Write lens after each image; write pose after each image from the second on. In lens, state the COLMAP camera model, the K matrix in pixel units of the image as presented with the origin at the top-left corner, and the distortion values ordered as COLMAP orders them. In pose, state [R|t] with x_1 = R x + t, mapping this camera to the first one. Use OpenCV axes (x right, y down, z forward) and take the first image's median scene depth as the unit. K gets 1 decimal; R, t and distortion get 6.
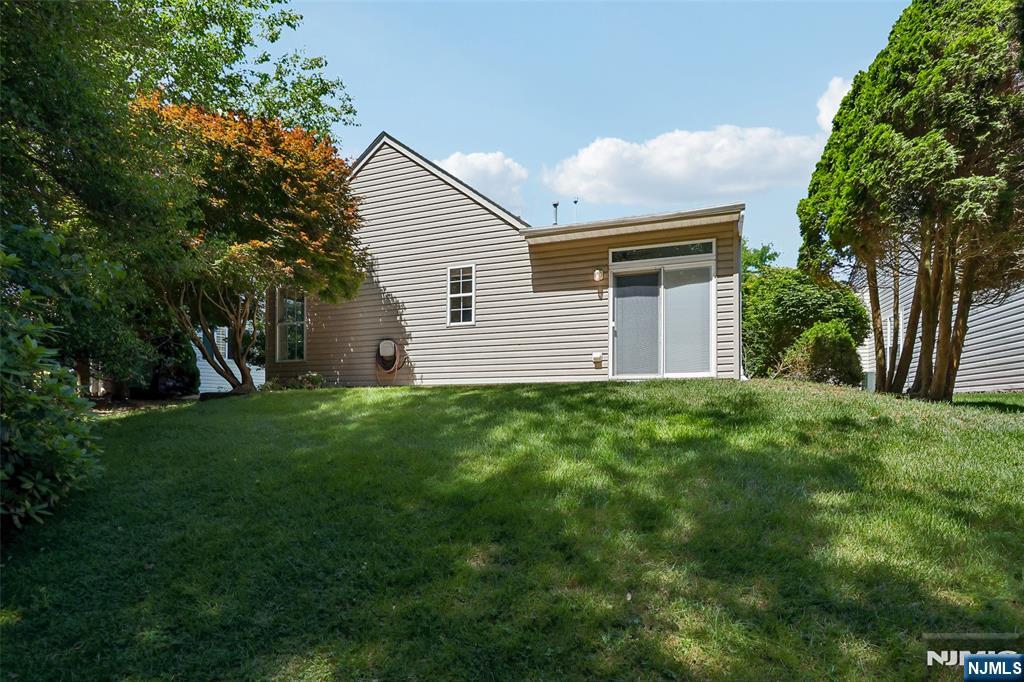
lens RADIAL K [[473.4, 0, 516.3], [0, 473.4, 398.1], [0, 0, 1]] dist [-0.003463, 0.002866]
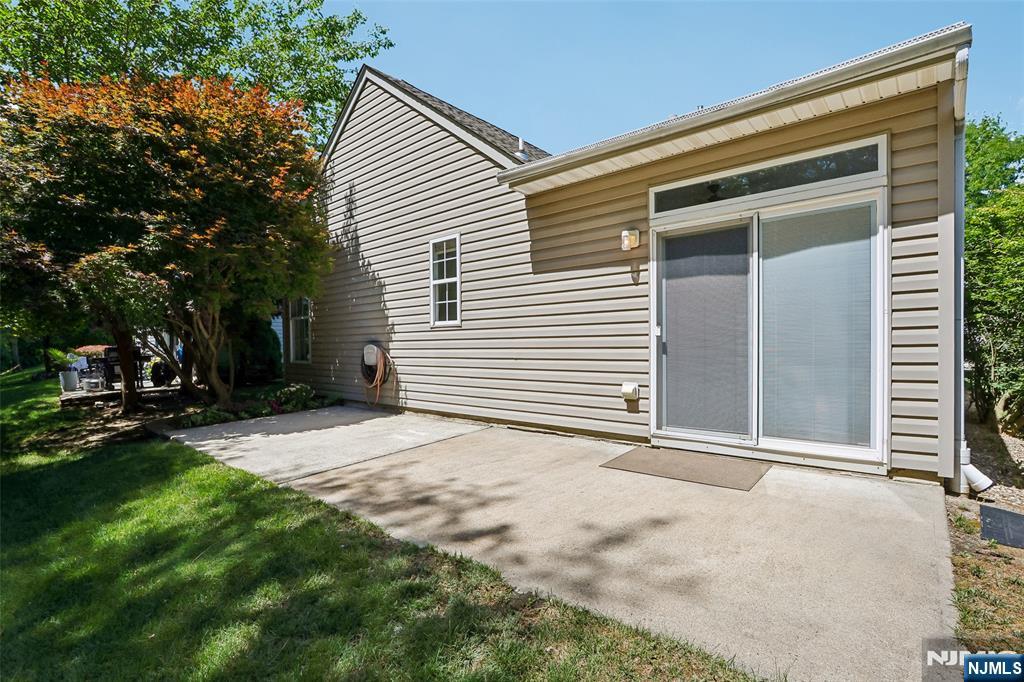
lens RADIAL K [[473.4, 0, 513.3], [0, 473.4, 345.1], [0, 0, 1]] dist [-0.003463, 0.002866]
pose [[0.932092, -0.008774, -0.362116, 0.232752], [0.014953, 0.999786, 0.014264, -0.142674], [0.361914, -0.018709, 0.932024, 0.428608]]
